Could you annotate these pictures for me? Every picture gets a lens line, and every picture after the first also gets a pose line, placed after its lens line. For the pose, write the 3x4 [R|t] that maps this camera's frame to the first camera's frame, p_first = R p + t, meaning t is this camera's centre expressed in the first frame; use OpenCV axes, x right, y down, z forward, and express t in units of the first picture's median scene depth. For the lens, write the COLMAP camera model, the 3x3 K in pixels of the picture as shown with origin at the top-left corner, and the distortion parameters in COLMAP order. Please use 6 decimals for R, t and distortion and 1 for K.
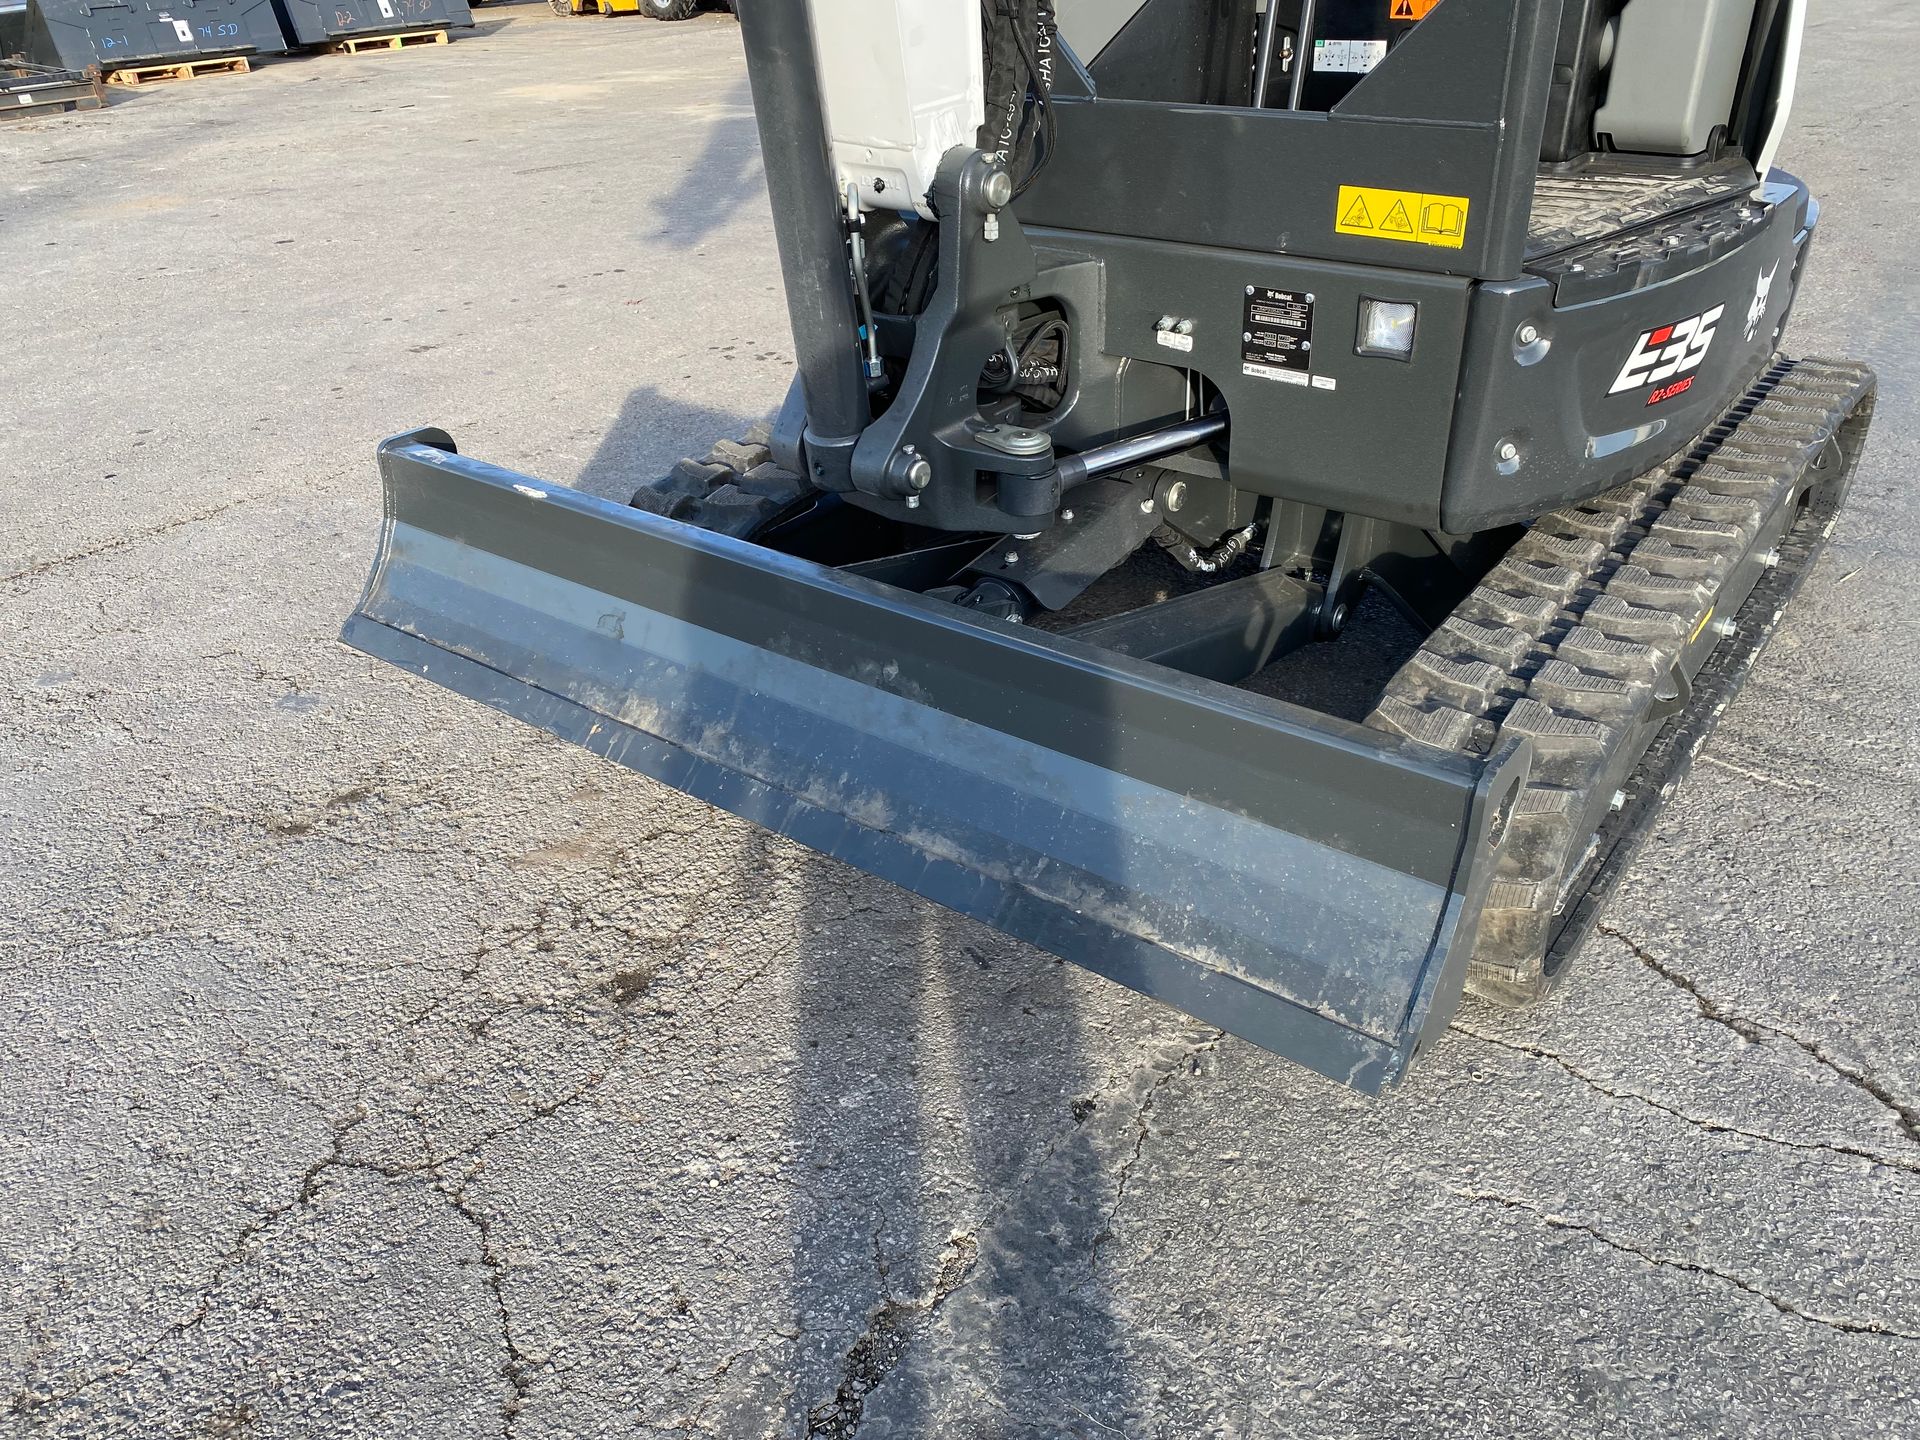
lens RADIAL K [[1470.7, 0, 952.5], [0, 1470.7, 710.9], [0, 0, 1]] dist [0.018753, -0.007270]
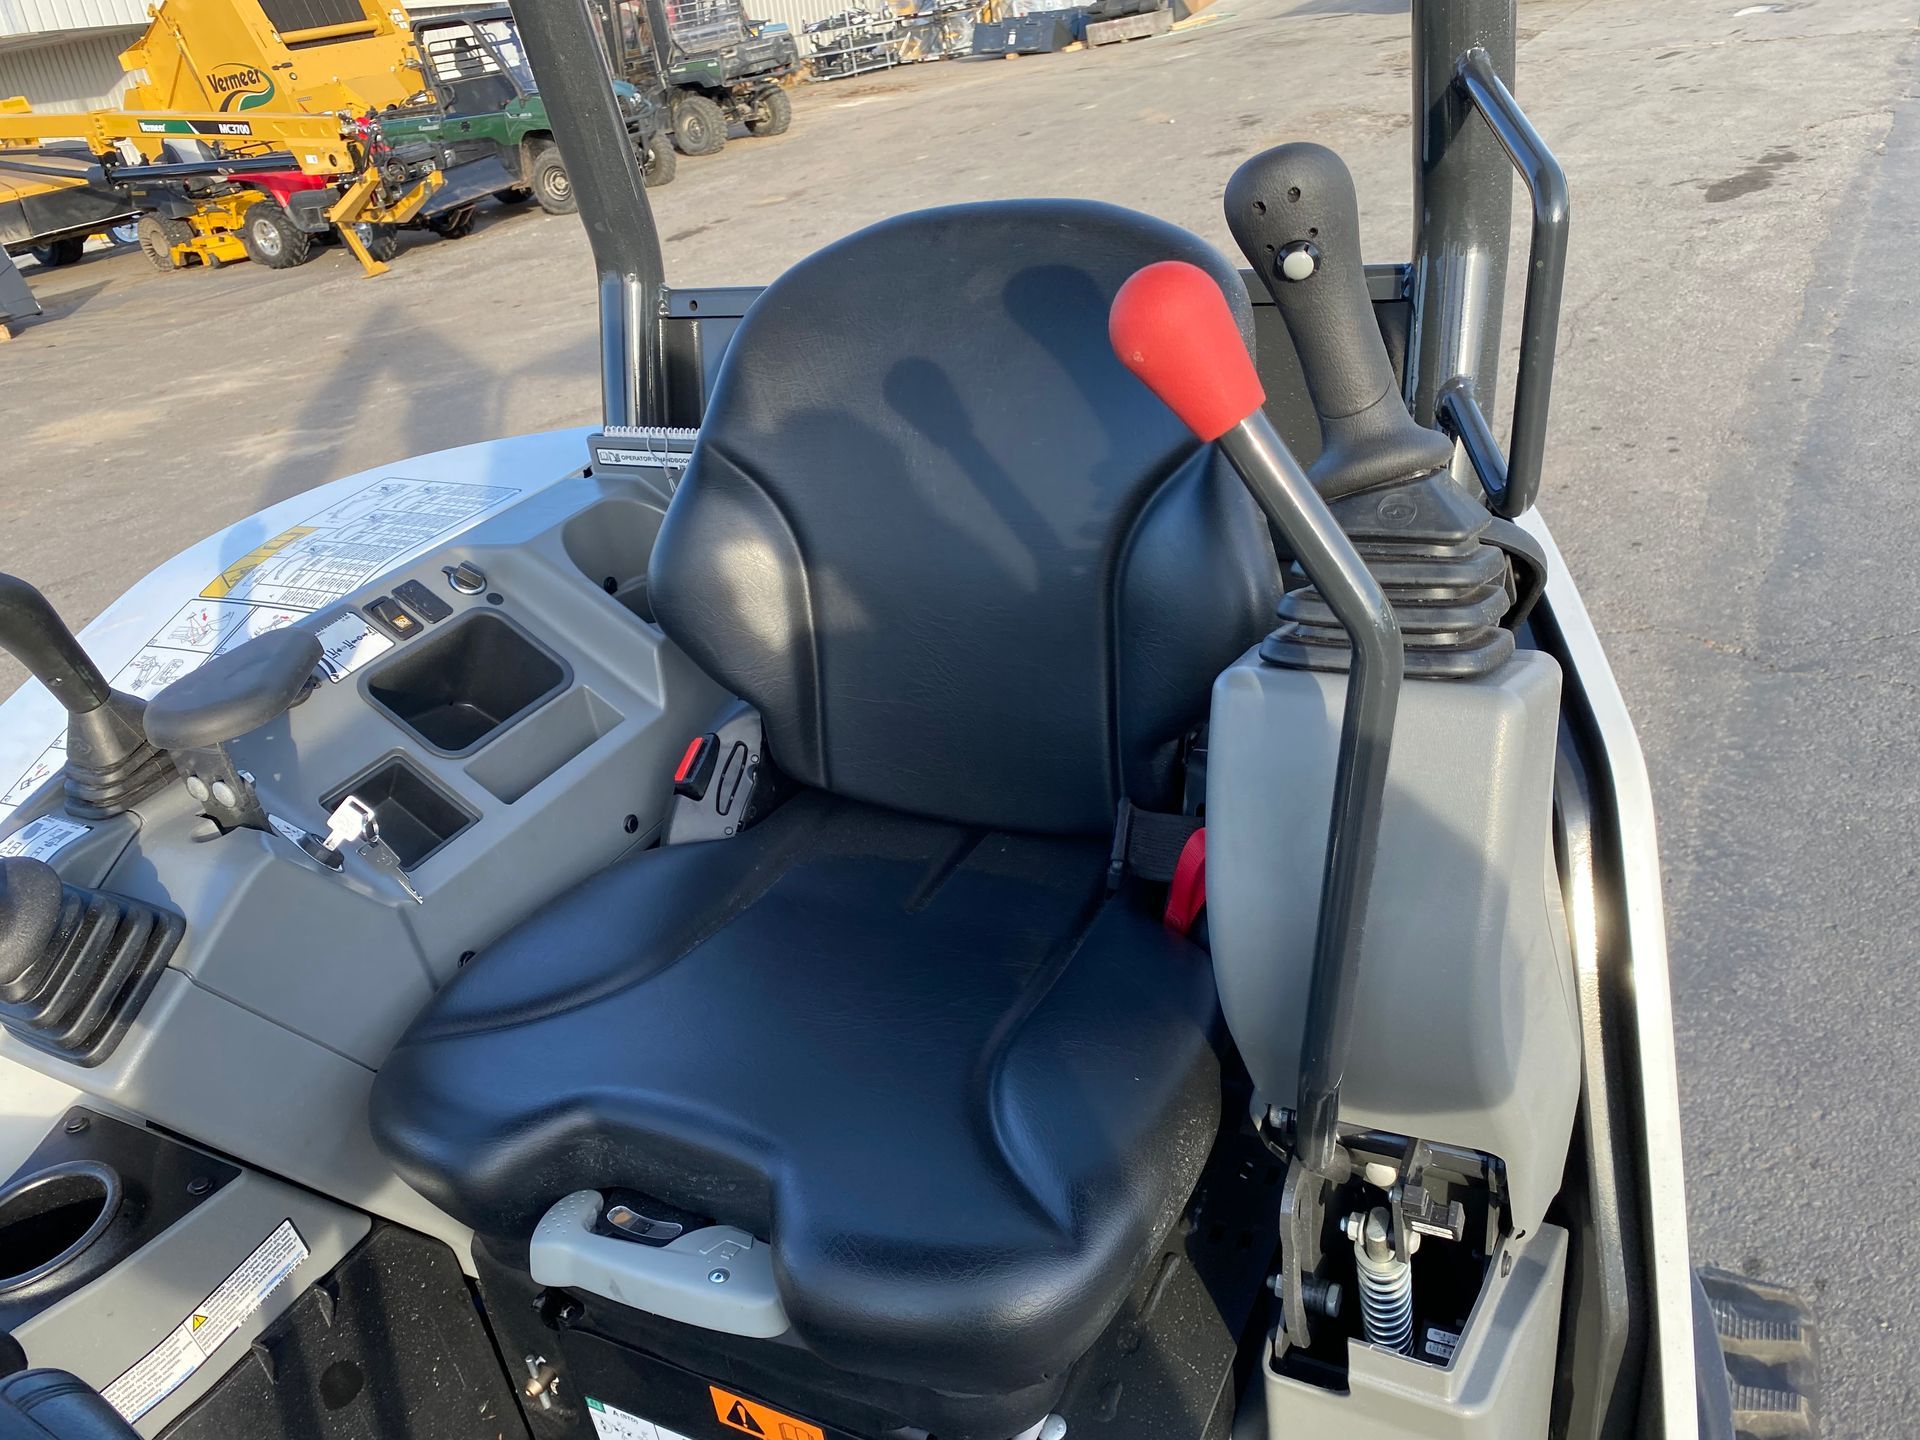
lens RADIAL K [[1470.7, 0, 952.5], [0, 1470.7, 710.9], [0, 0, 1]] dist [0.018753, -0.007270]
pose [[0.978323, -0.168276, 0.120699, 0.156624], [0.174510, 0.983715, -0.043017, -0.297235], [-0.111495, 0.063147, 0.991757, 0.273024]]
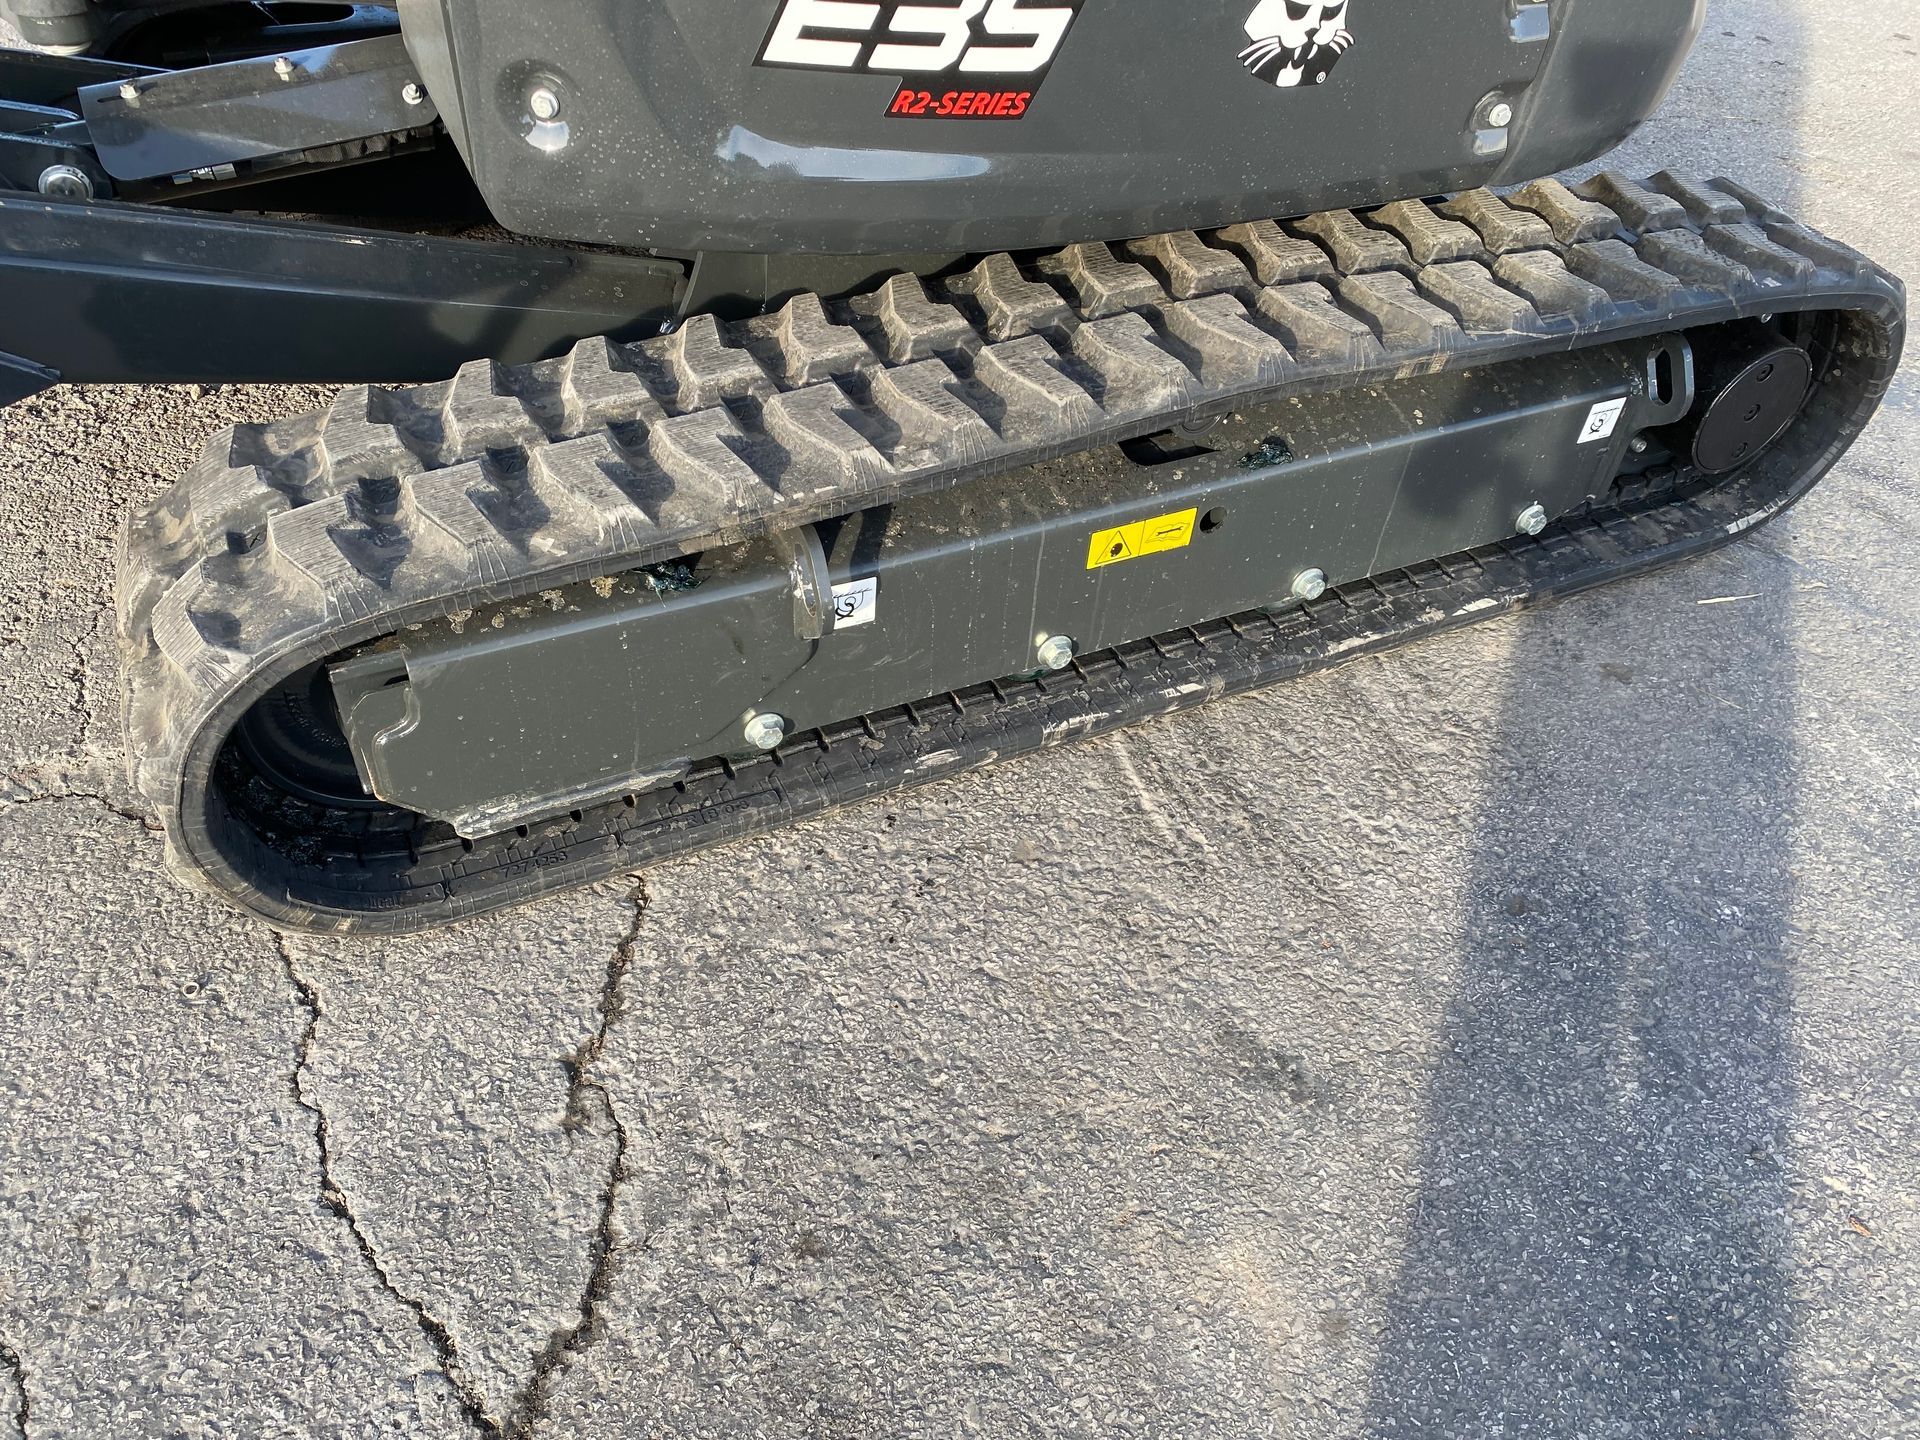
lens RADIAL K [[1452.1, 0, 959.2], [0, 1452.1, 726.8], [0, 0, 1]] dist [0.014021, 0.000441]
pose [[0.885793, 0.383342, -0.261572, 0.306633], [-0.317943, 0.911859, 0.259665, -0.060944], [0.338057, -0.146844, 0.929599, 0.188641]]
